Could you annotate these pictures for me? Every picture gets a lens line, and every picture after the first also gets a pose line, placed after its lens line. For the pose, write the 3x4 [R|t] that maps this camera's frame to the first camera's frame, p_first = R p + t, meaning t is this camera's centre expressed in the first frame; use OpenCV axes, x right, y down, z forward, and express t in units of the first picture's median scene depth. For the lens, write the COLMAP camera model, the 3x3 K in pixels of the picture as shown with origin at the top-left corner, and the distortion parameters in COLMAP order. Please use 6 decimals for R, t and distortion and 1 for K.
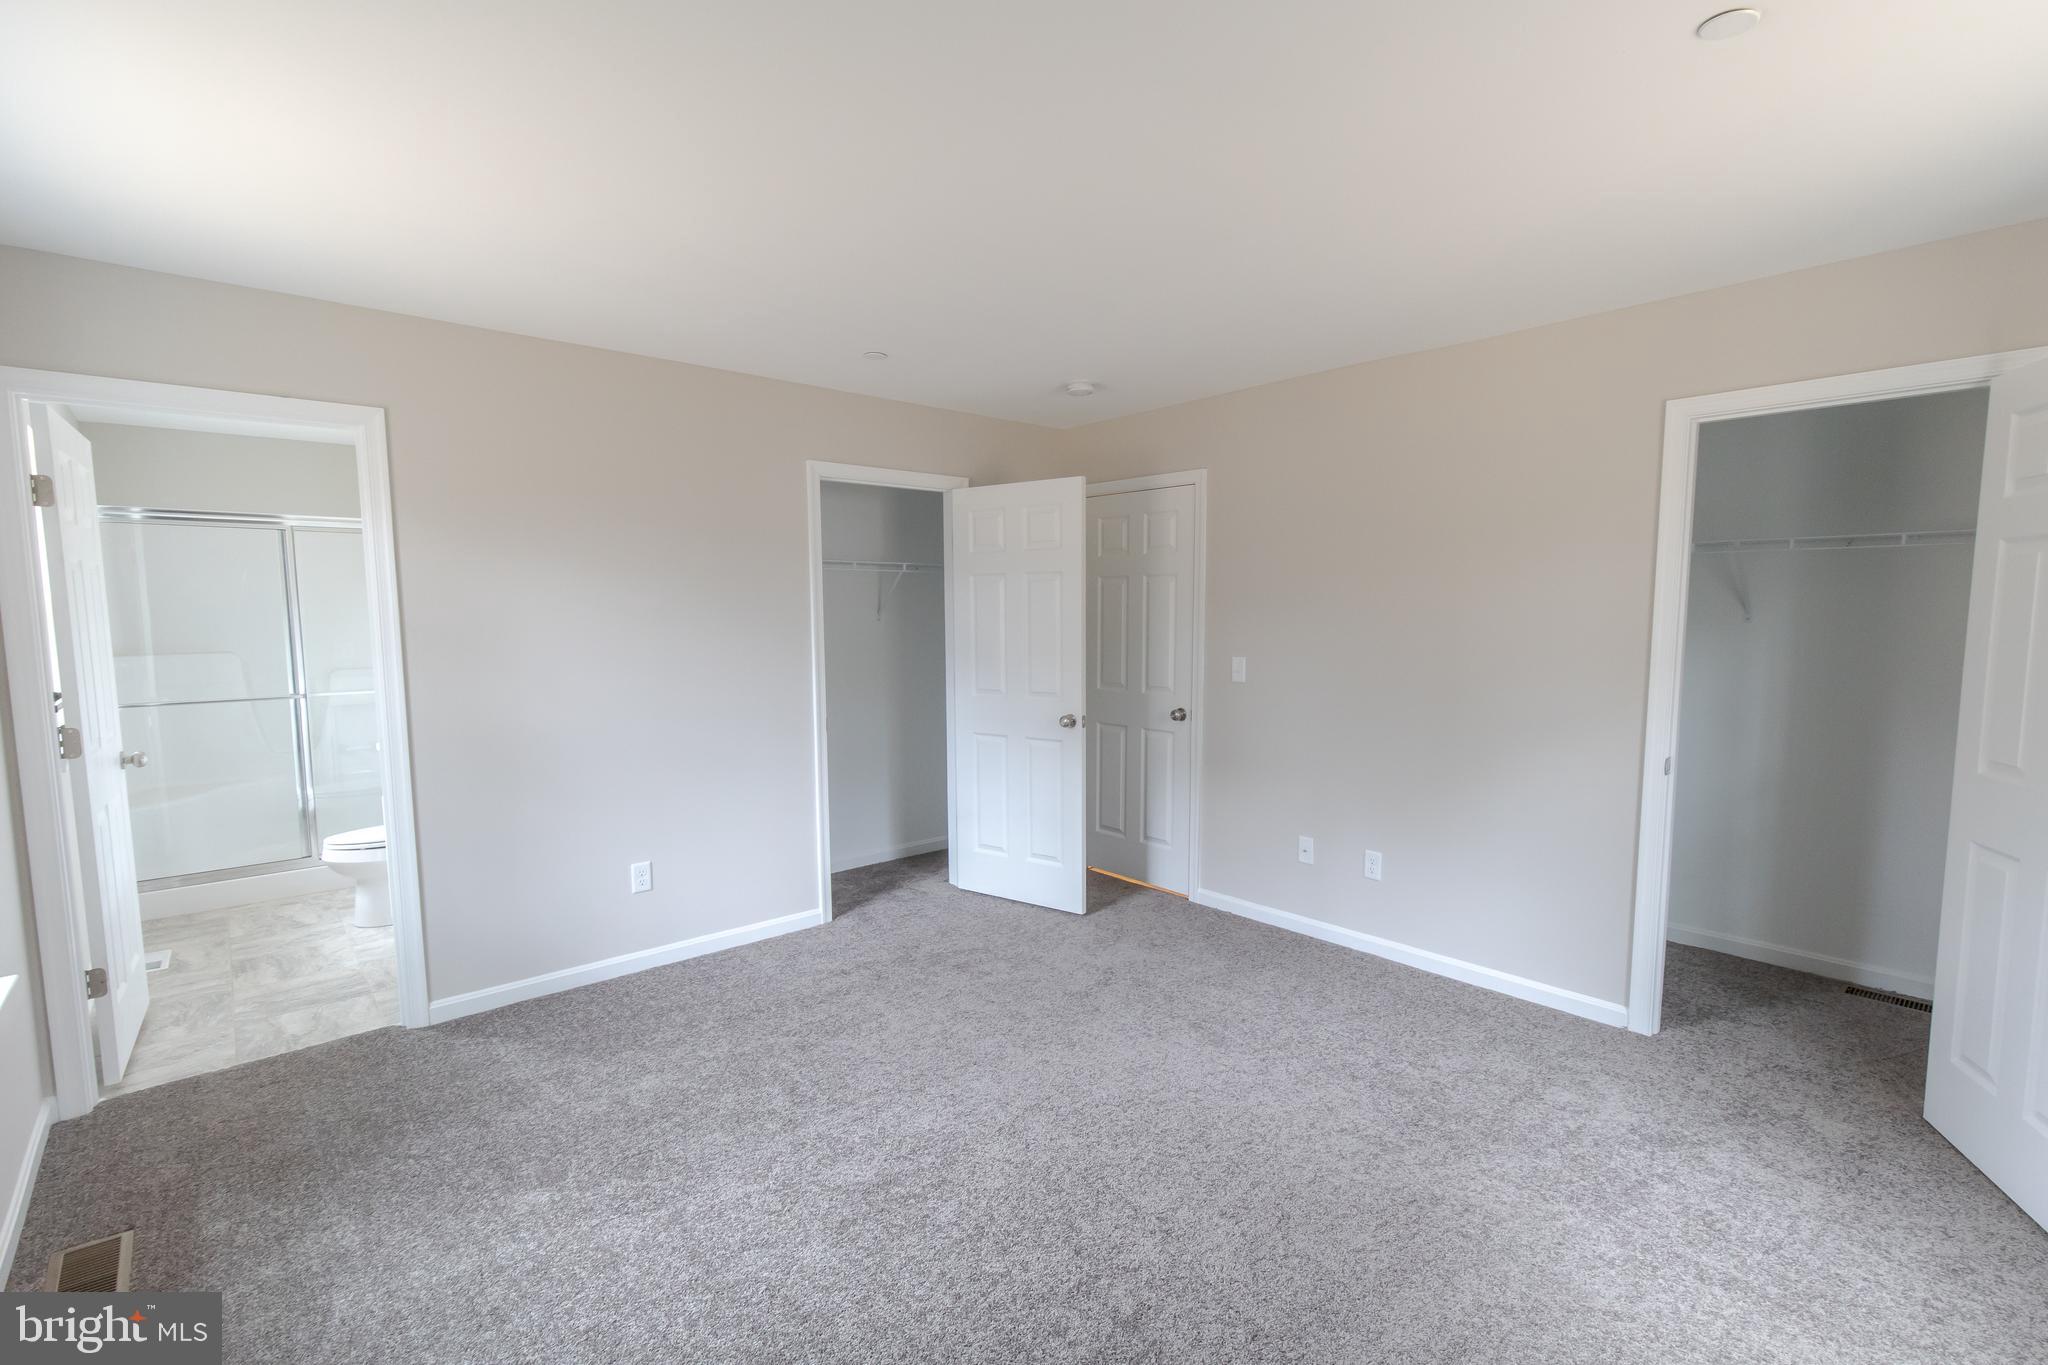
lens RADIAL K [[979.5, 0, 1024.0], [0, 979.5, 682.5], [0, 0, 1]] dist [0.003318, 0.000131]
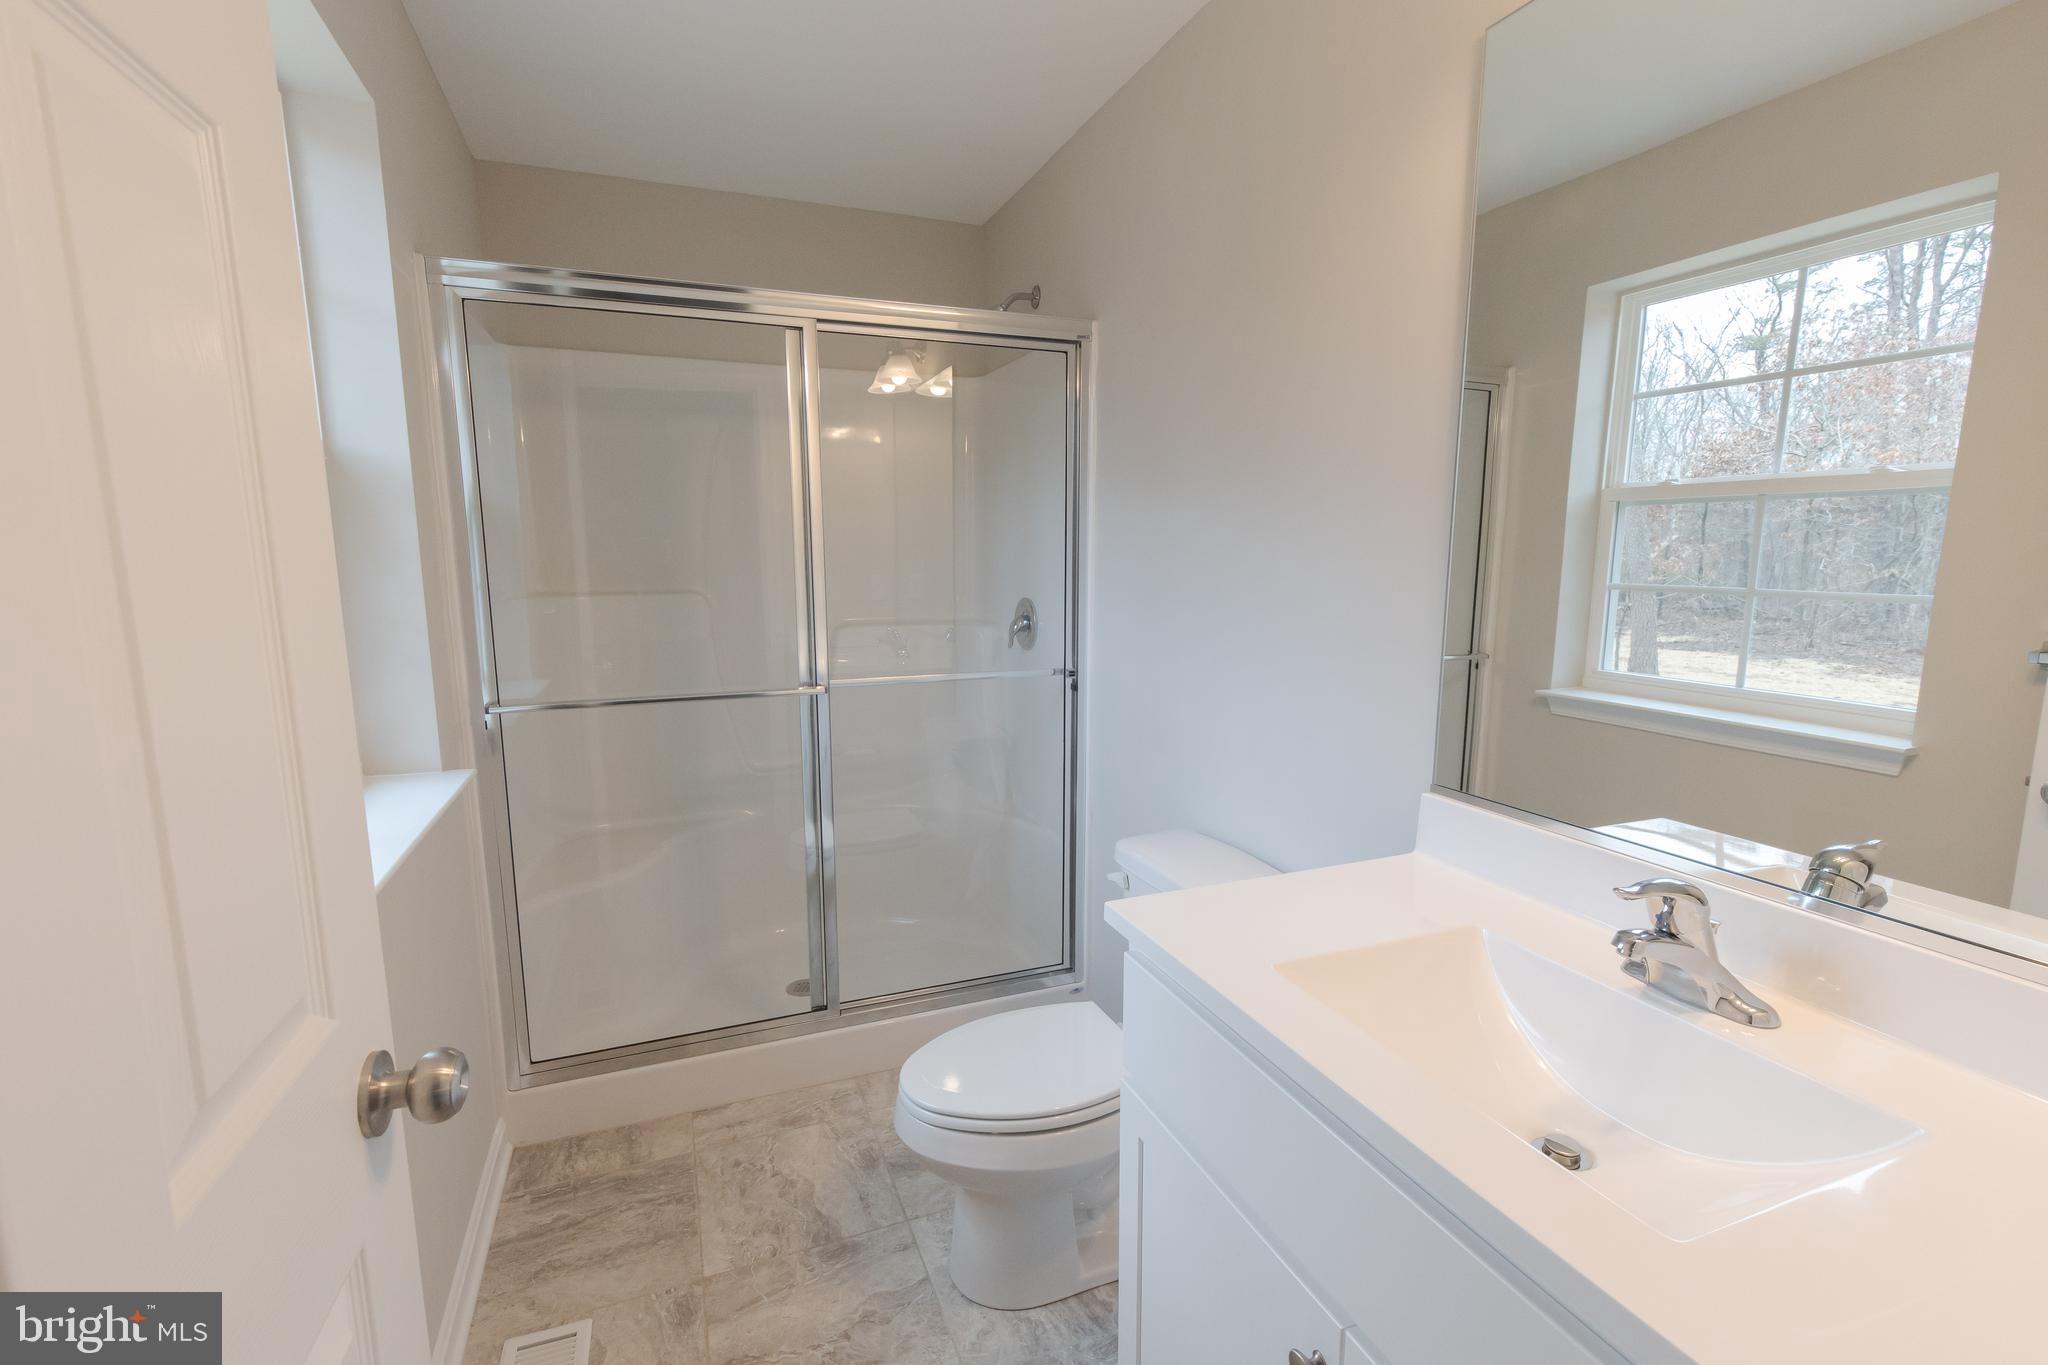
lens RADIAL K [[979.5, 0, 1024.0], [0, 979.5, 682.5], [0, 0, 1]] dist [0.003318, 0.000131]
pose [[0.942558, 0.063292, -0.327992, -0.544456], [-0.050785, 0.997623, 0.046567, -0.020913], [0.330159, -0.027235, 0.943532, 0.640284]]
